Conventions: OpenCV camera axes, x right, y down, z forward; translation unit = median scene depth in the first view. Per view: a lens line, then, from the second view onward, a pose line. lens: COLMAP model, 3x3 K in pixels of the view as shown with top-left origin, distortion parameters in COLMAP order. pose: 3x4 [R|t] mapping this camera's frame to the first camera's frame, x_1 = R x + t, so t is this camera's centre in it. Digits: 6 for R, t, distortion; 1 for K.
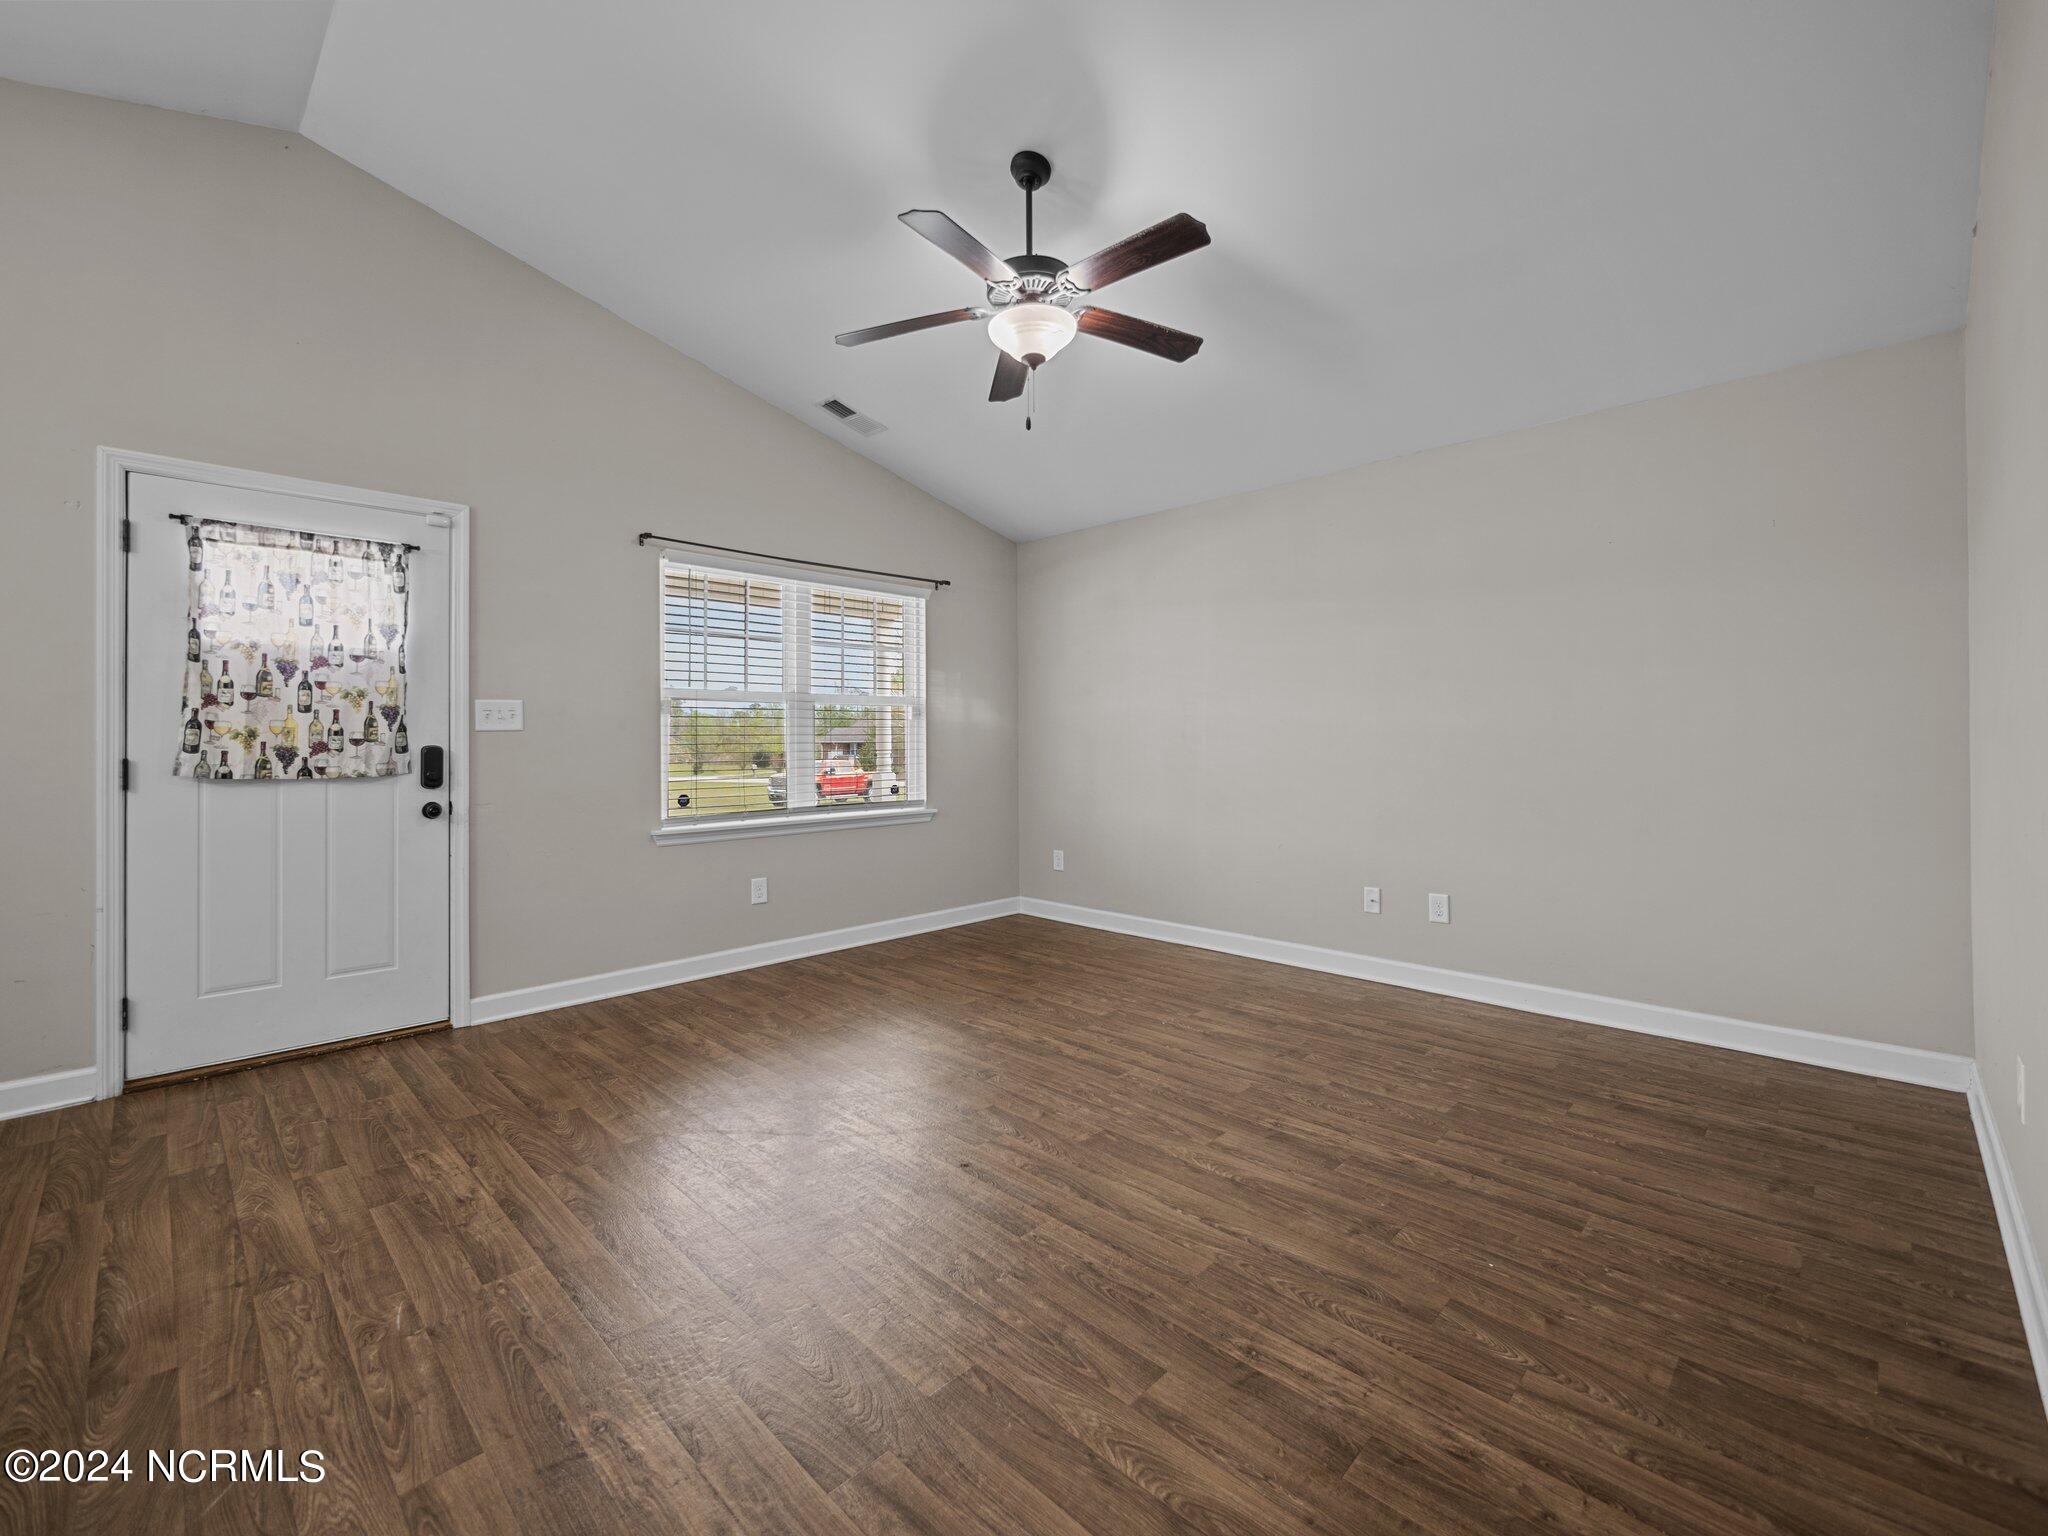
lens RADIAL K [[867.4, 0, 1031.9], [0, 867.4, 750.3], [0, 0, 1]] dist [-0.006850, 0.000441]
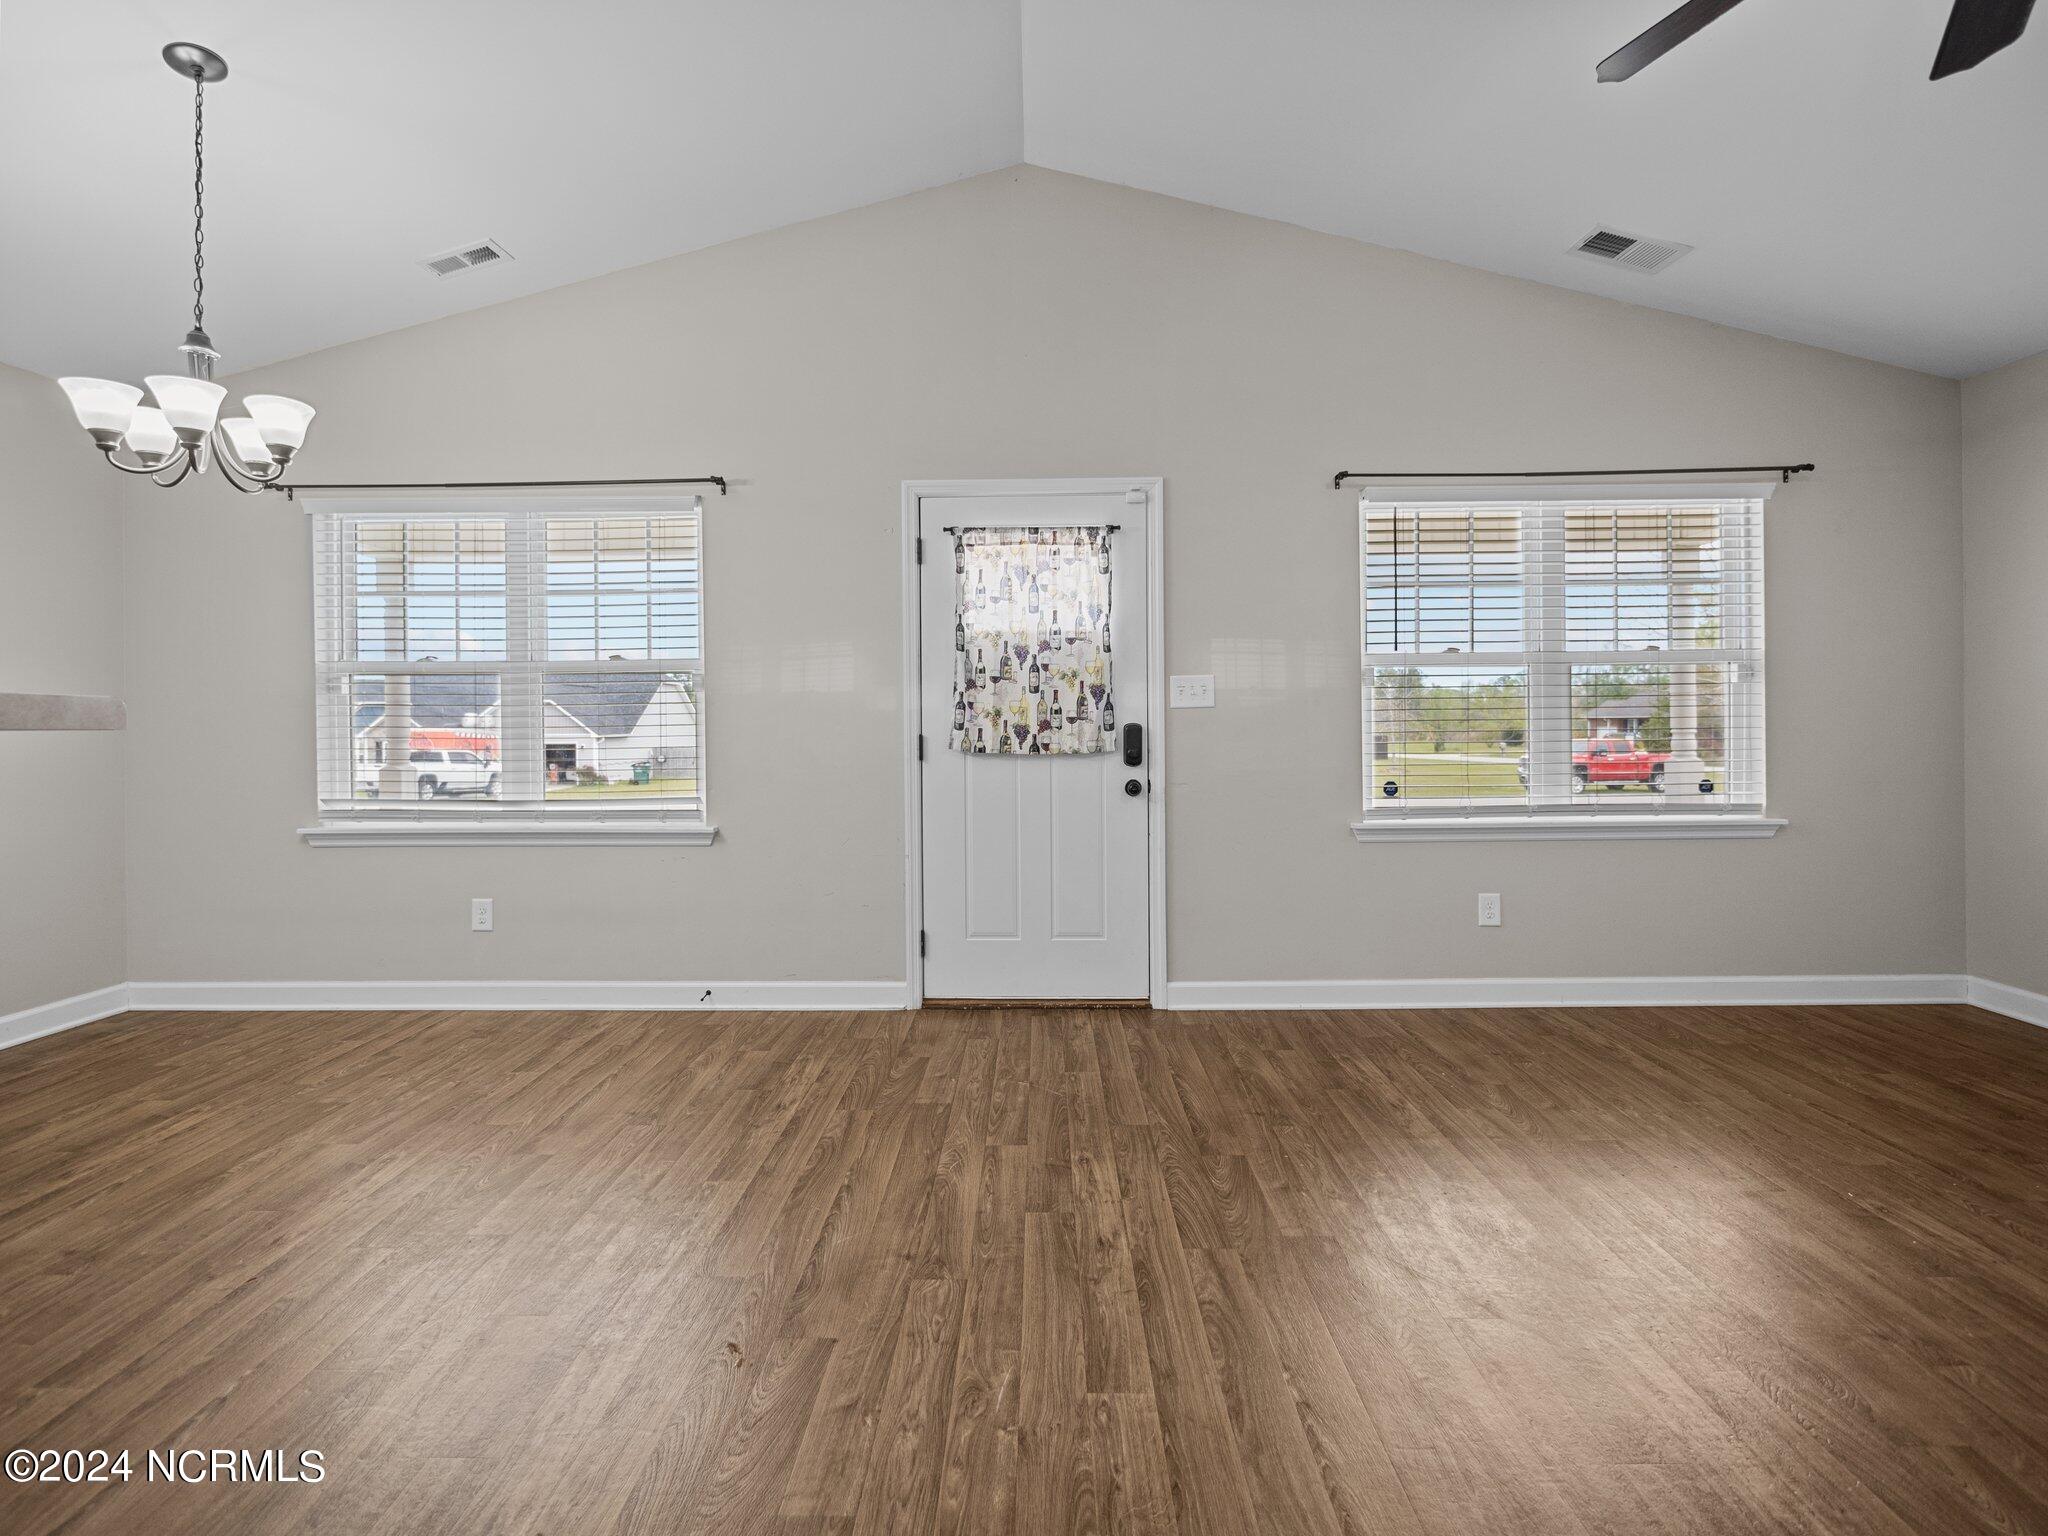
lens RADIAL K [[867.4, 0, 1028.7], [0, 867.4, 721.8], [0, 0, 1]] dist [-0.006850, 0.000441]
pose [[0.687687, -0.002450, -0.726004, -0.047958], [-0.001216, 0.999989, -0.004526, -0.002323], [0.726007, 0.003996, 0.687676, 0.225078]]
